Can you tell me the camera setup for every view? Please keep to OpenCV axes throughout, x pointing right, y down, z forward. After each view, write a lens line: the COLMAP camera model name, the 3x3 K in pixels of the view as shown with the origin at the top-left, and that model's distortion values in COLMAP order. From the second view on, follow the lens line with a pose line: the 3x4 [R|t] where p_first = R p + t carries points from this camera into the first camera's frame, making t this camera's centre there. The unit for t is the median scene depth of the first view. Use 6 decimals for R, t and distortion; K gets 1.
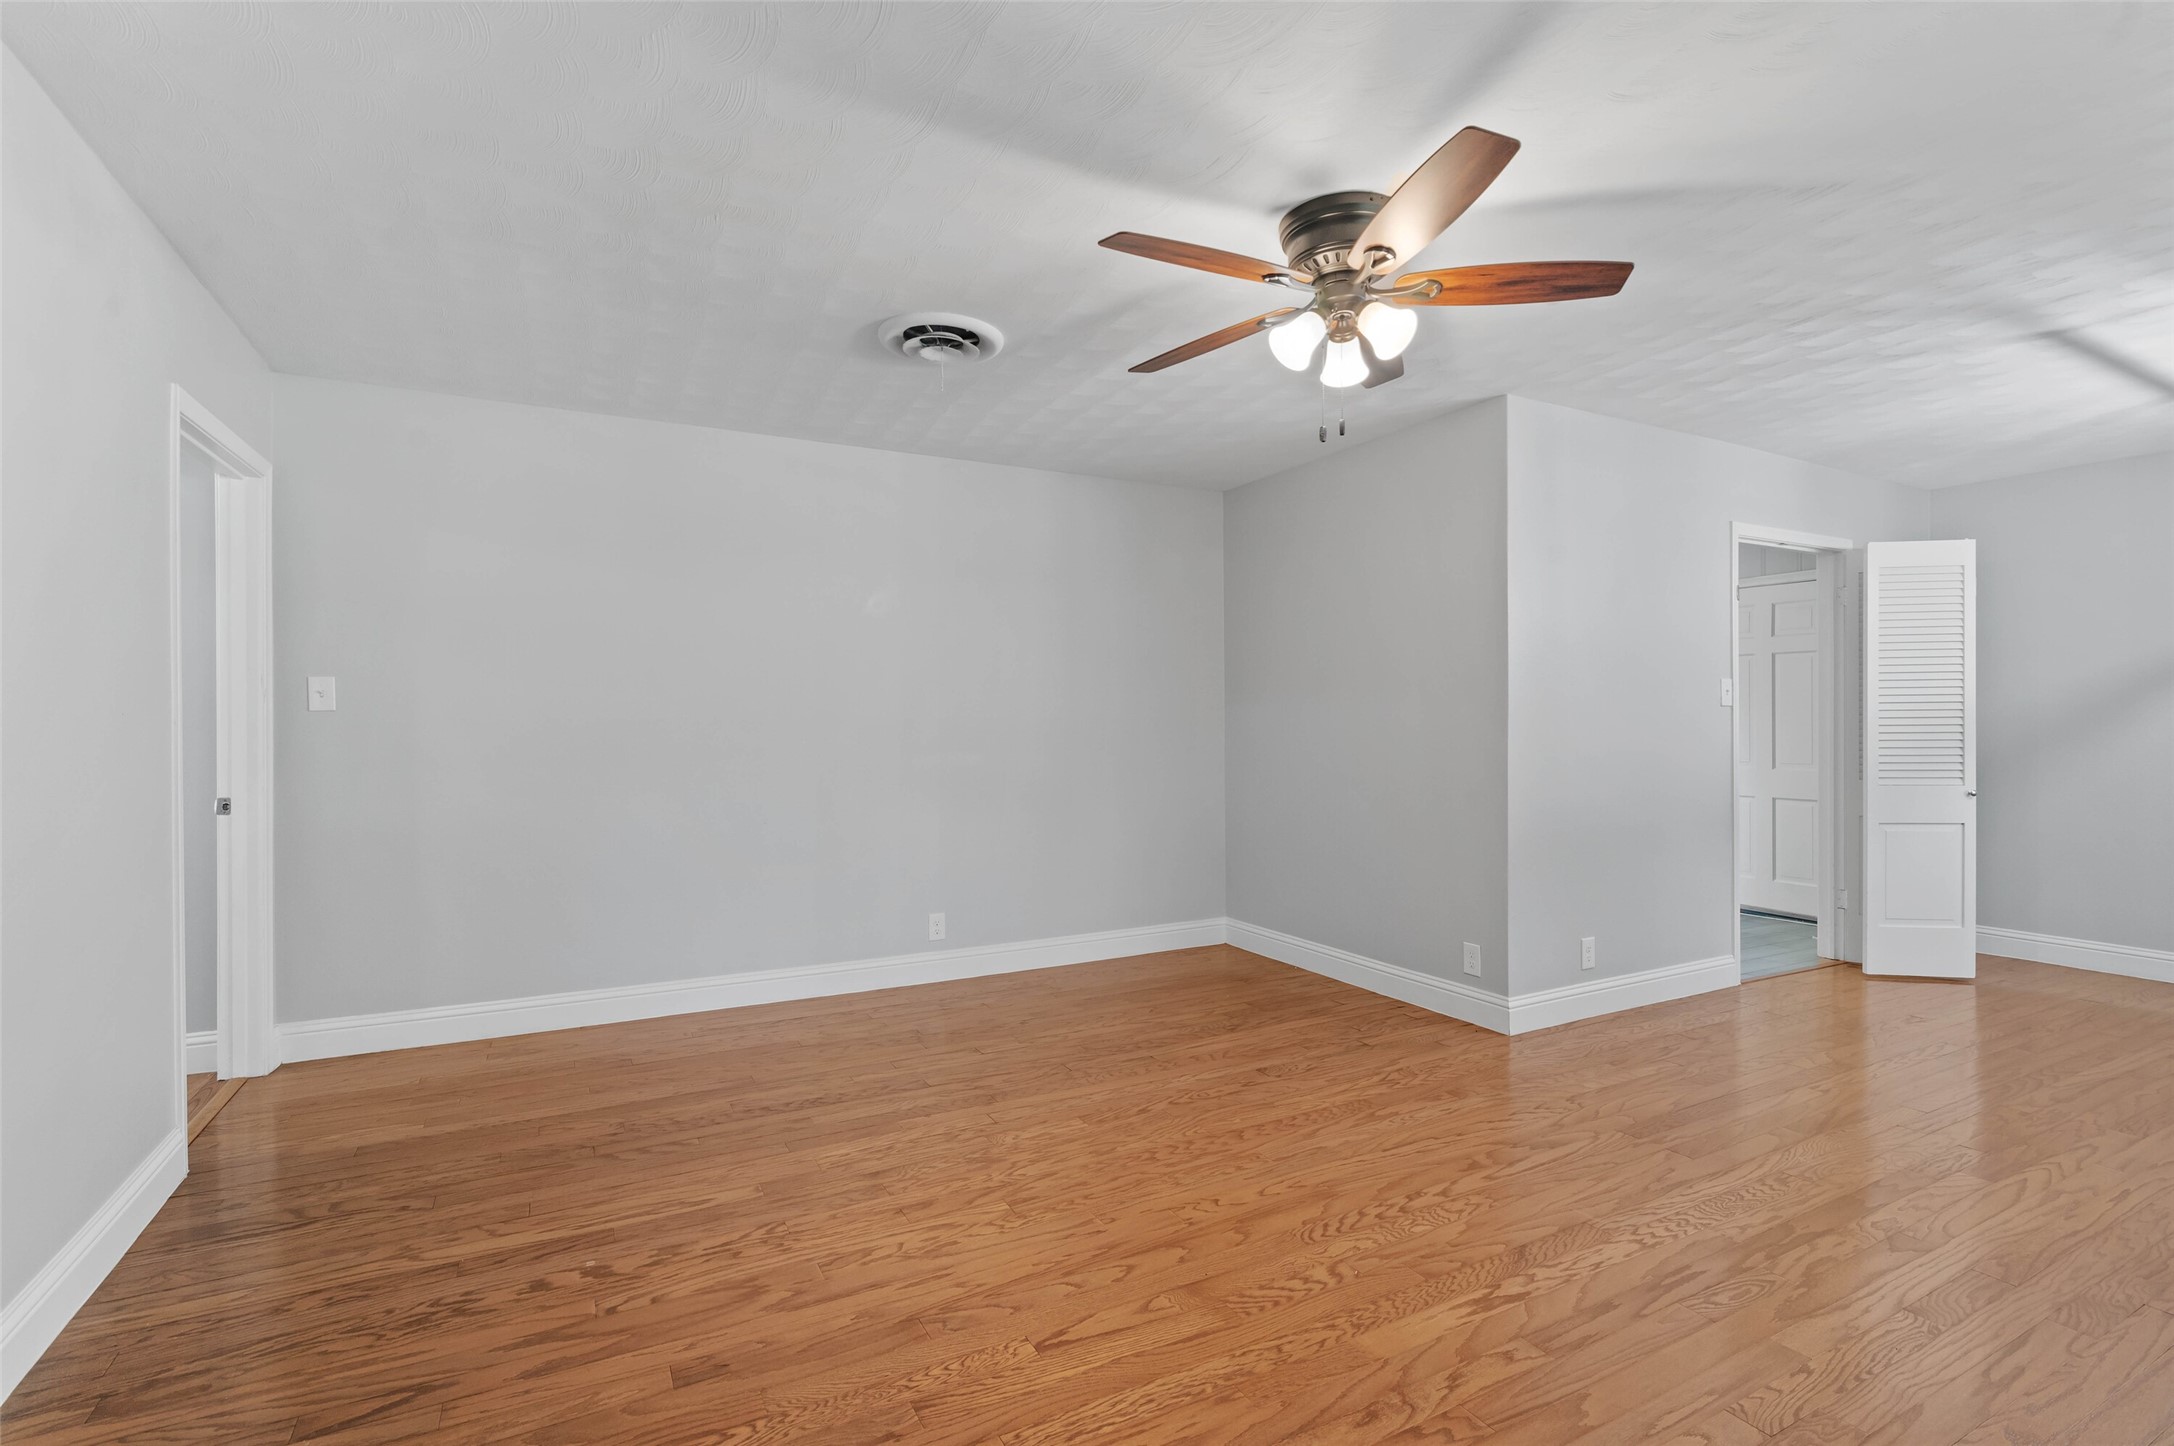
lens RADIAL K [[1000.3, 0, 1081.9], [0, 1000.3, 725.9], [0, 0, 1]] dist [-0.009786, 0.001646]
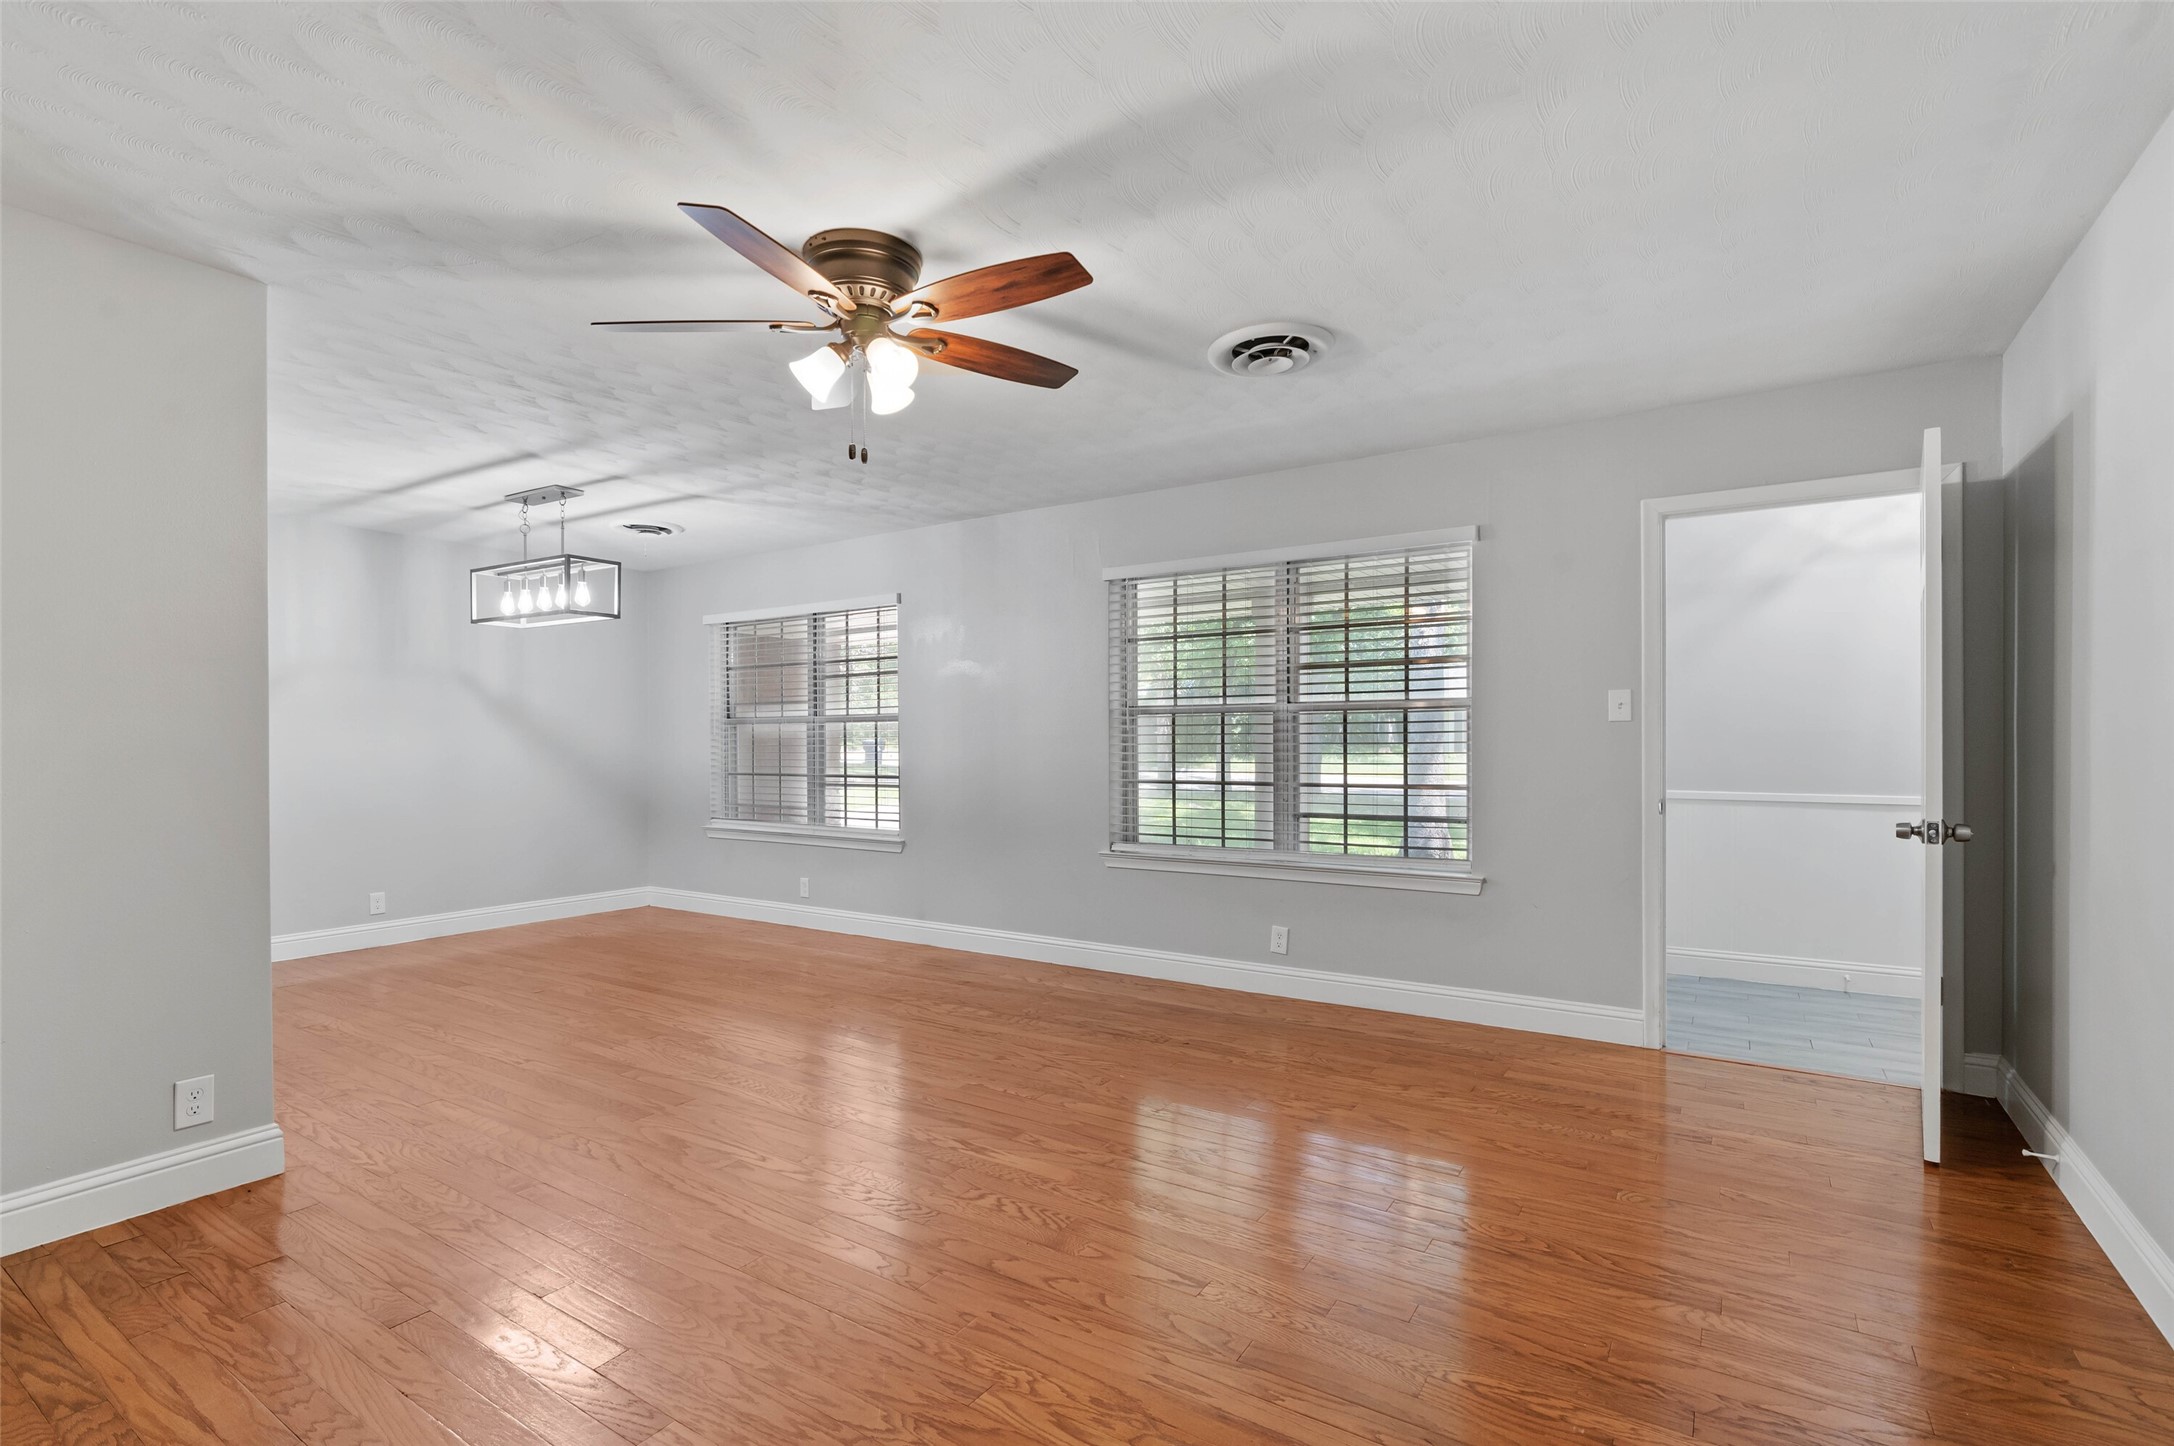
lens RADIAL K [[1000.3, 0, 1089.4], [0, 1000.3, 745.3], [0, 0, 1]] dist [-0.009786, 0.001646]
pose [[-0.487864, -0.002295, 0.872917, -0.769714], [0.008680, 0.999934, 0.007480, -0.003429], [-0.872876, 0.011226, -0.487812, 1.312505]]
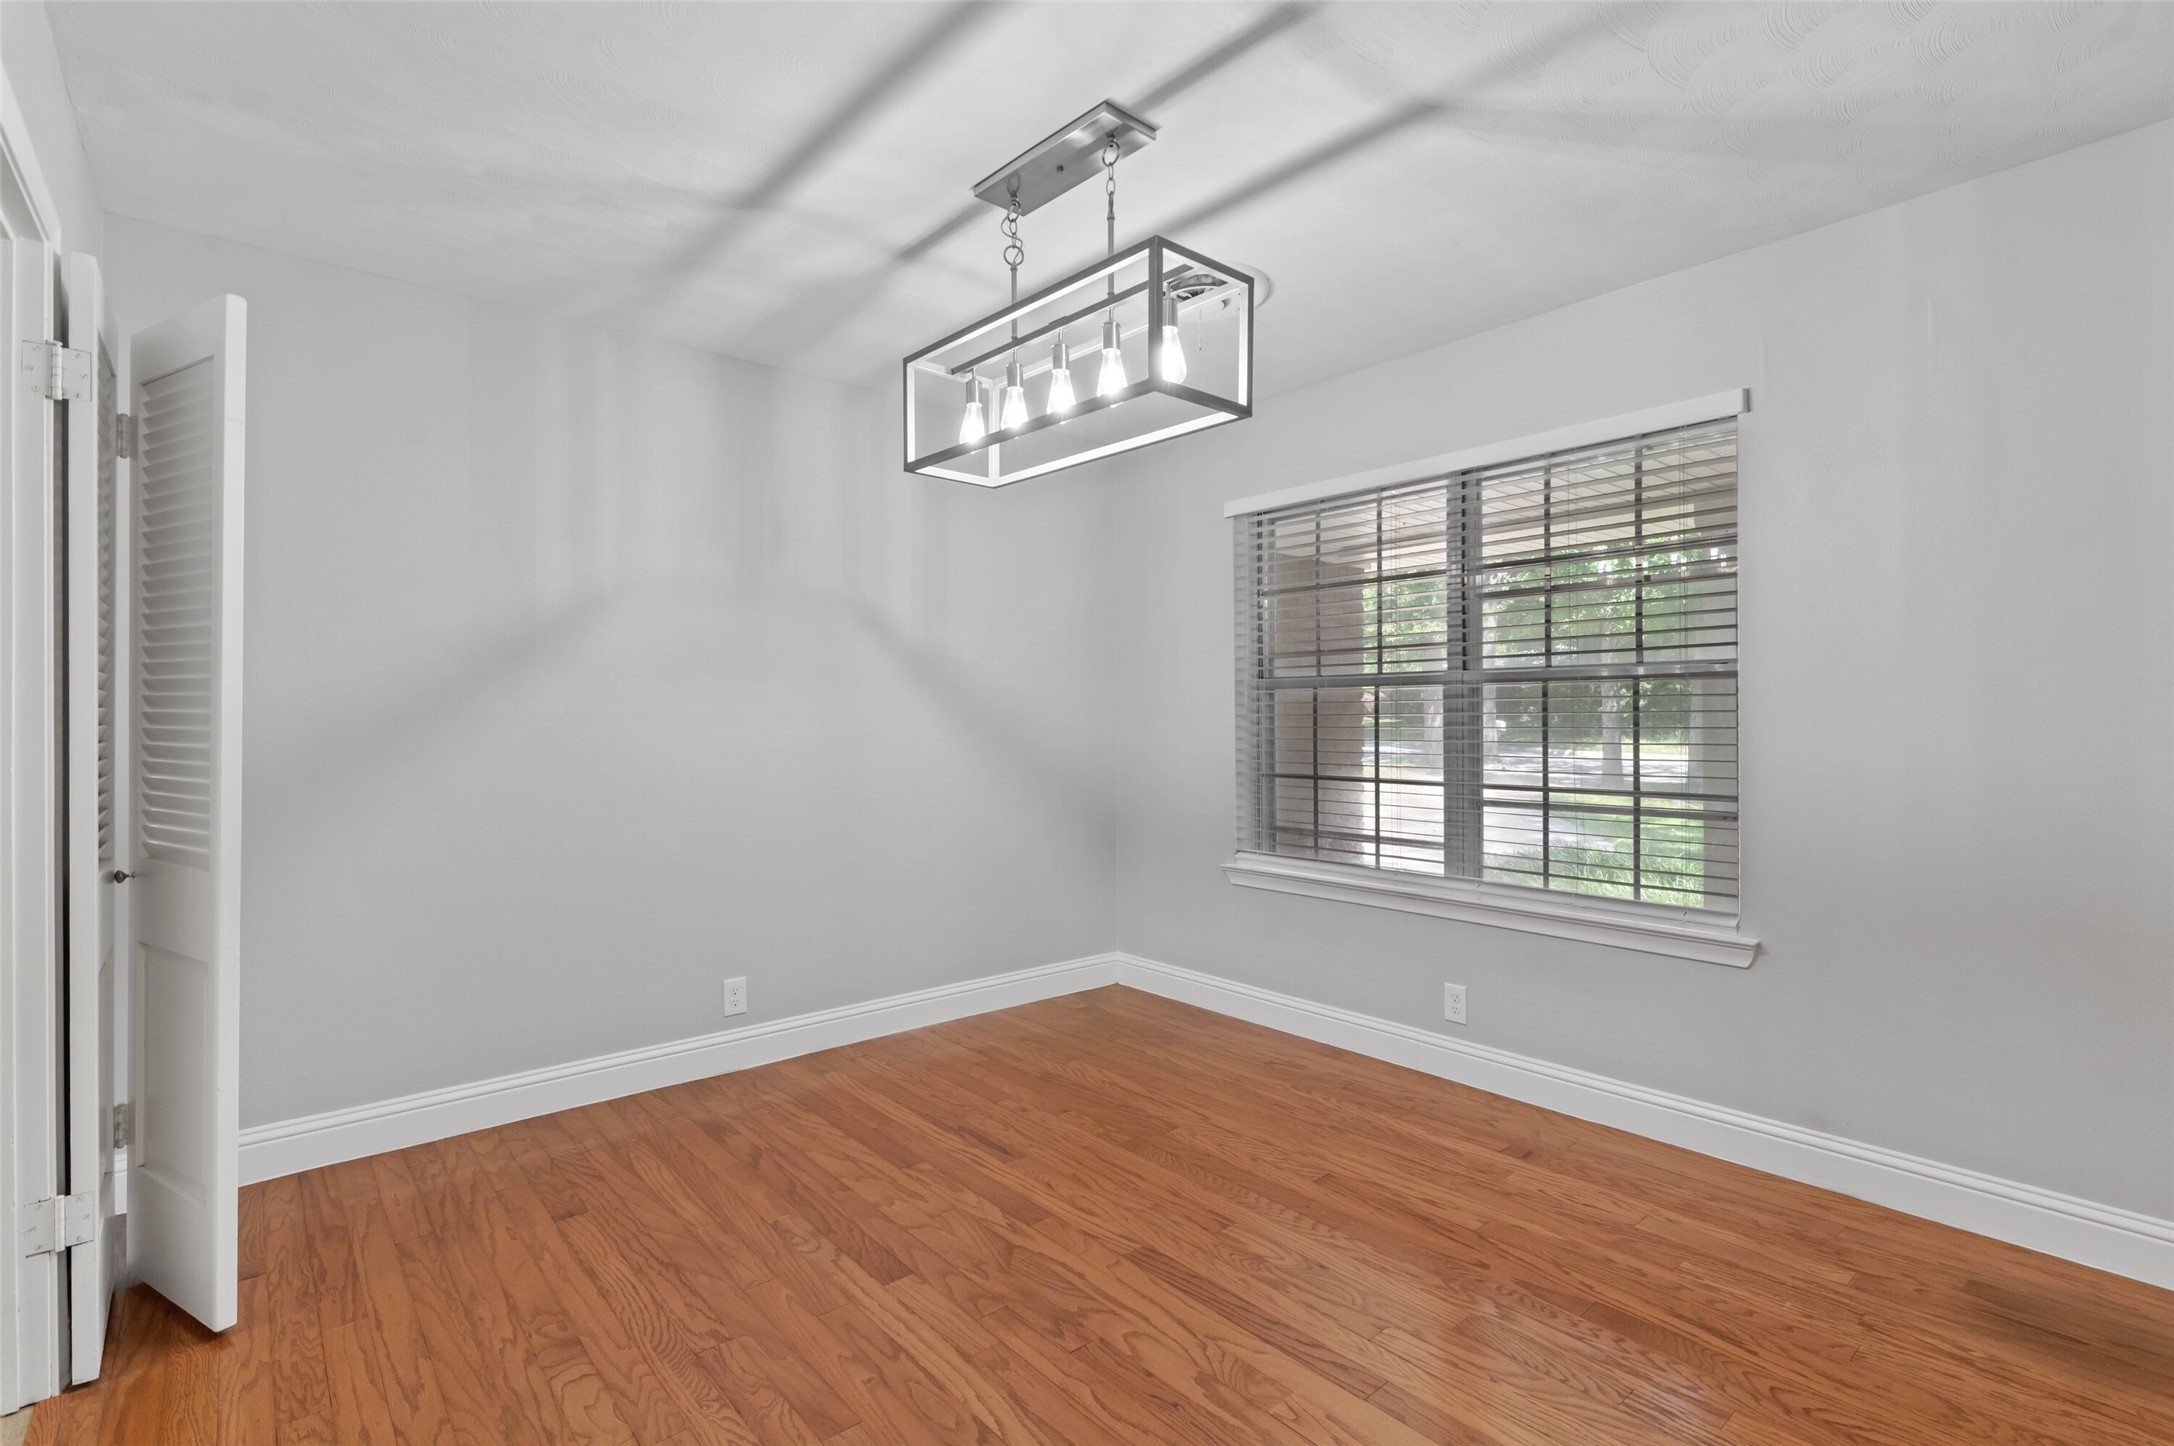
lens RADIAL K [[1000.3, 0, 1095.2], [0, 1000.3, 717.4], [0, 0, 1]] dist [-0.009786, 0.001646]
pose [[-0.222614, 0.006146, 0.974887, 0.701648], [0.010782, 0.999934, -0.003842, -0.003770], [-0.974847, 0.009656, -0.222666, 1.462844]]
